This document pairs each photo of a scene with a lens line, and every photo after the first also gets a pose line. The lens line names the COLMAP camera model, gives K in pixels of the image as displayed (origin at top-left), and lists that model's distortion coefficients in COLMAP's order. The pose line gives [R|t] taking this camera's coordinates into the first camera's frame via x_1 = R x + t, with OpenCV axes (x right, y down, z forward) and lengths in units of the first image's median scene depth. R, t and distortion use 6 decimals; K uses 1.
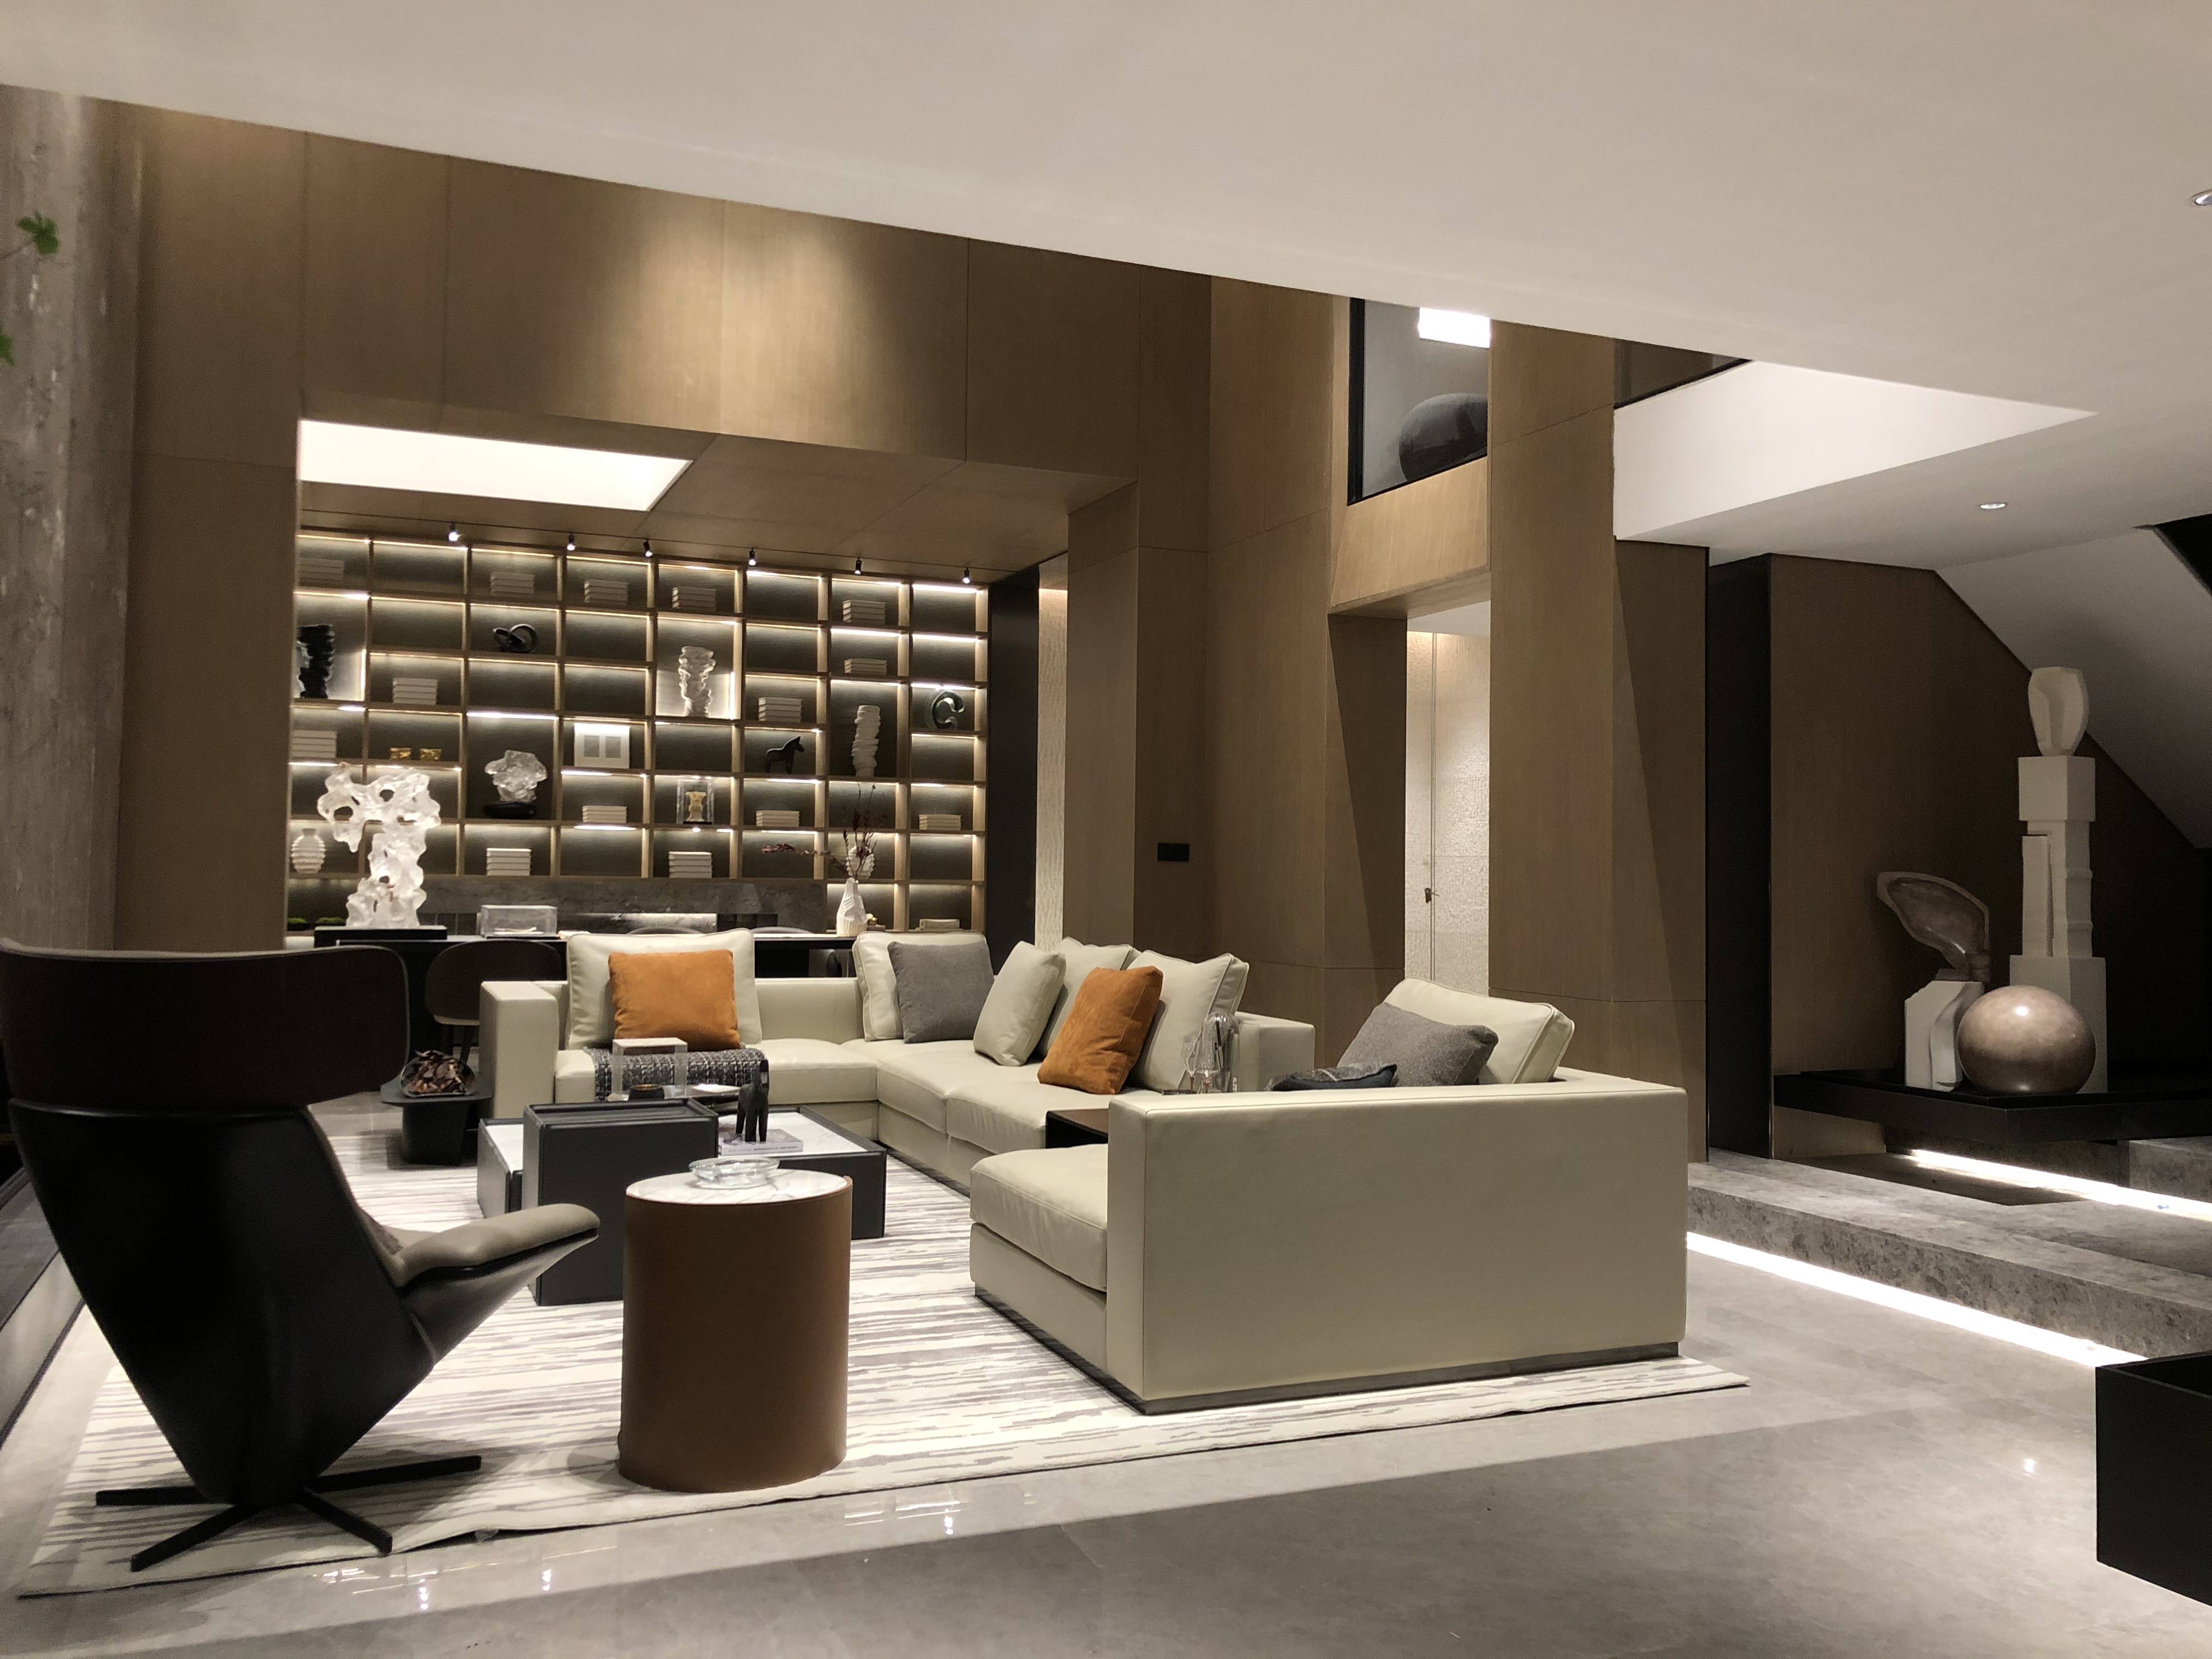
lens RADIAL K [[1818.3, 0, 1128.9], [0, 1818.3, 789.5], [0, 0, 1]] dist [0.053179, -0.065475]
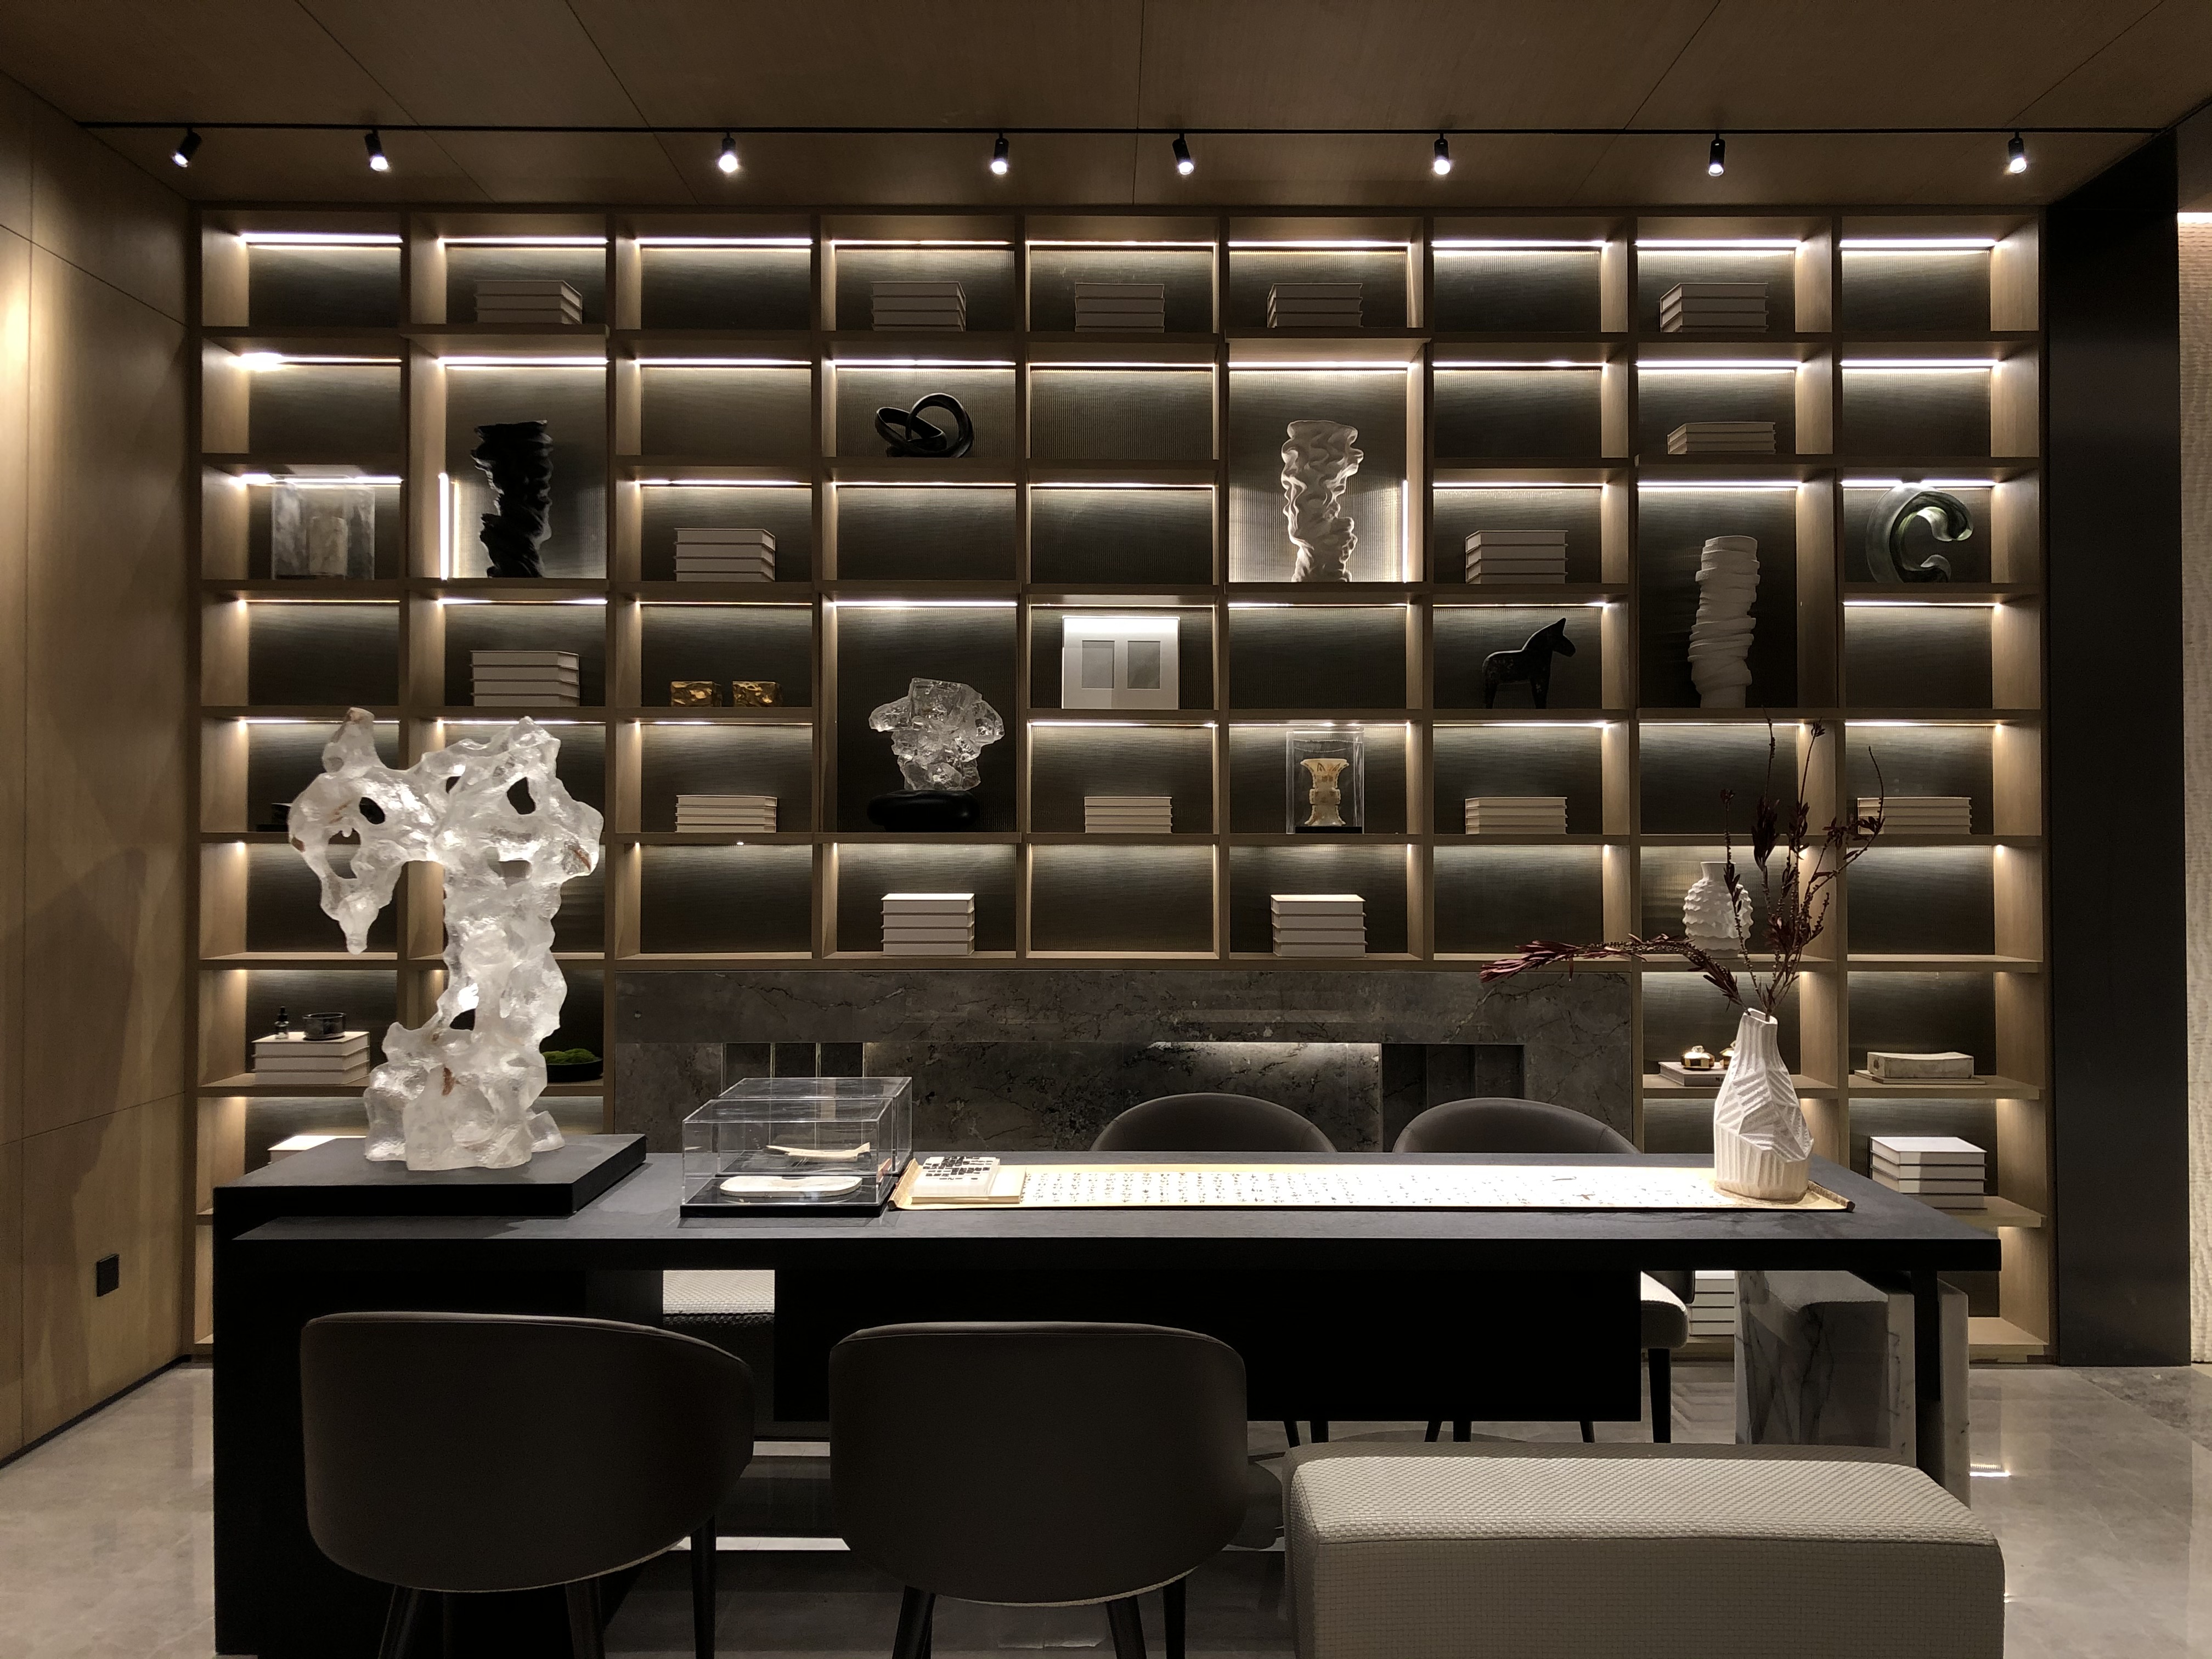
lens RADIAL K [[1818.3, 0, 1131.7], [0, 1818.3, 804.2], [0, 0, 1]] dist [0.053179, -0.065475]
pose [[0.924460, -0.017041, -0.380897, -0.118669], [0.029018, 0.999248, 0.025724, -0.000263], [0.380172, -0.034834, 0.924260, 0.597884]]
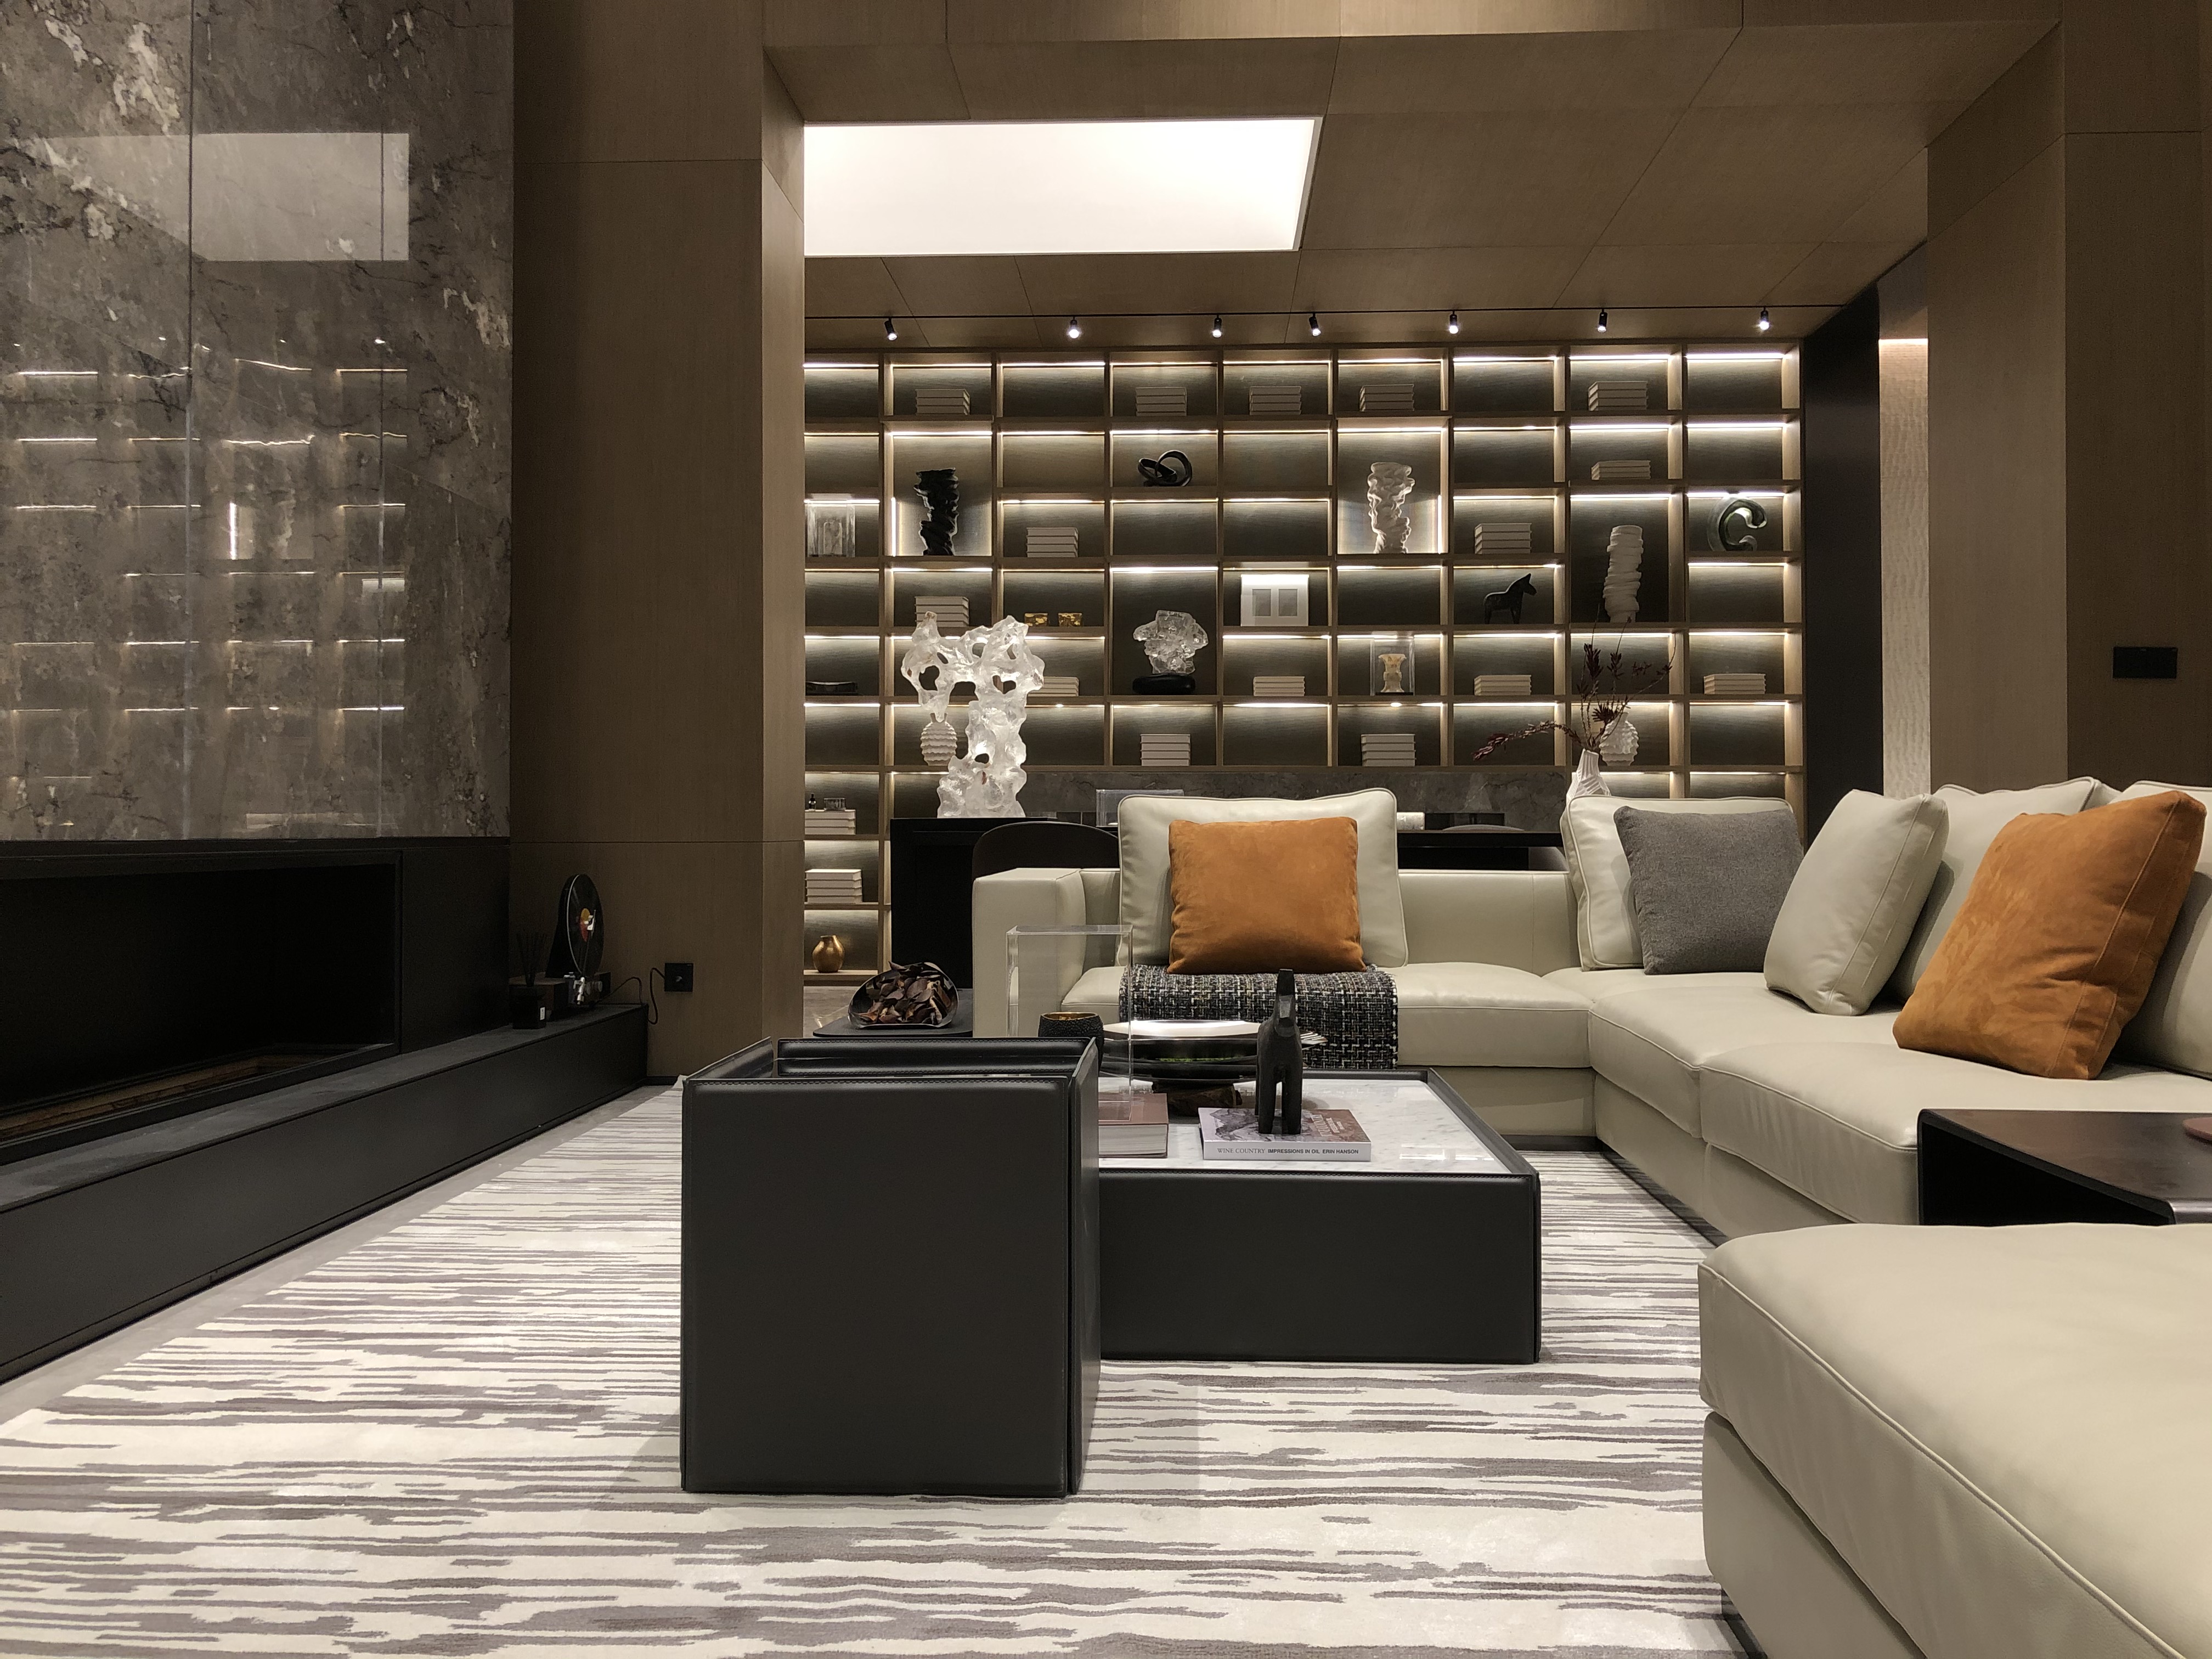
lens RADIAL K [[1818.3, 0, 1115.4], [0, 1818.3, 801.6], [0, 0, 1]] dist [0.053179, -0.065475]
pose [[0.901006, -0.018989, -0.433392, -0.013786], [0.030733, 0.999325, 0.020108, 0.045270], [0.432718, -0.031436, 0.900981, 0.269093]]
